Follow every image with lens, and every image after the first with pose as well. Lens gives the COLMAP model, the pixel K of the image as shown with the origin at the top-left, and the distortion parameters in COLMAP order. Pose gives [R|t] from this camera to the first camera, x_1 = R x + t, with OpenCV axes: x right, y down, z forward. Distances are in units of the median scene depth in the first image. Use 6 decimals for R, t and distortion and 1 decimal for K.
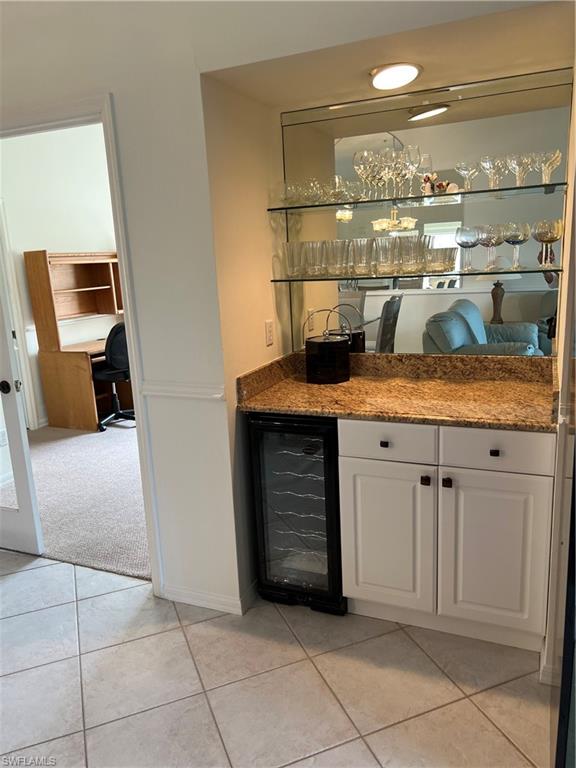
lens RADIAL K [[576.9, 0, 284.7], [0, 576.9, 385.5], [0, 0, 1]] dist [0.057445, -0.075148]
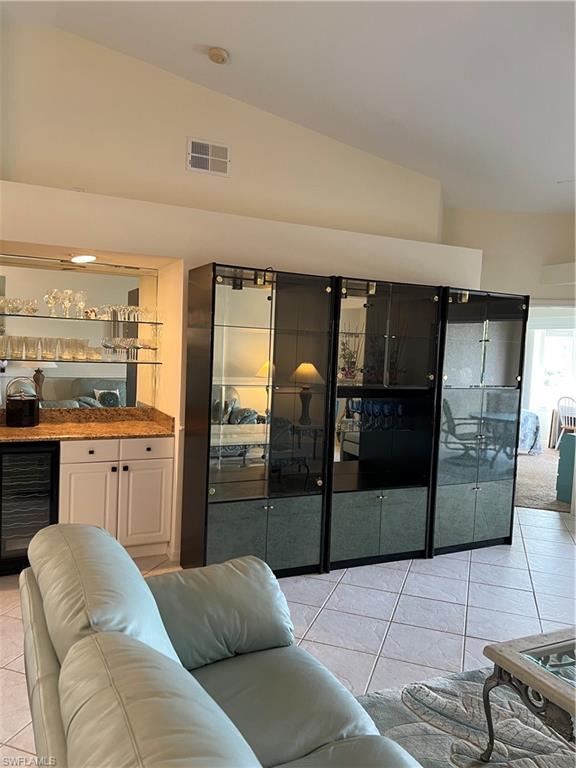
lens RADIAL K [[576.9, 0, 284.7], [0, 576.9, 385.5], [0, 0, 1]] dist [0.057445, -0.075148]
pose [[0.644970, 0.022491, 0.763877, -0.826279], [0.095975, 0.989269, -0.110164, 0.152542], [-0.758157, 0.144366, 0.635890, -0.641650]]
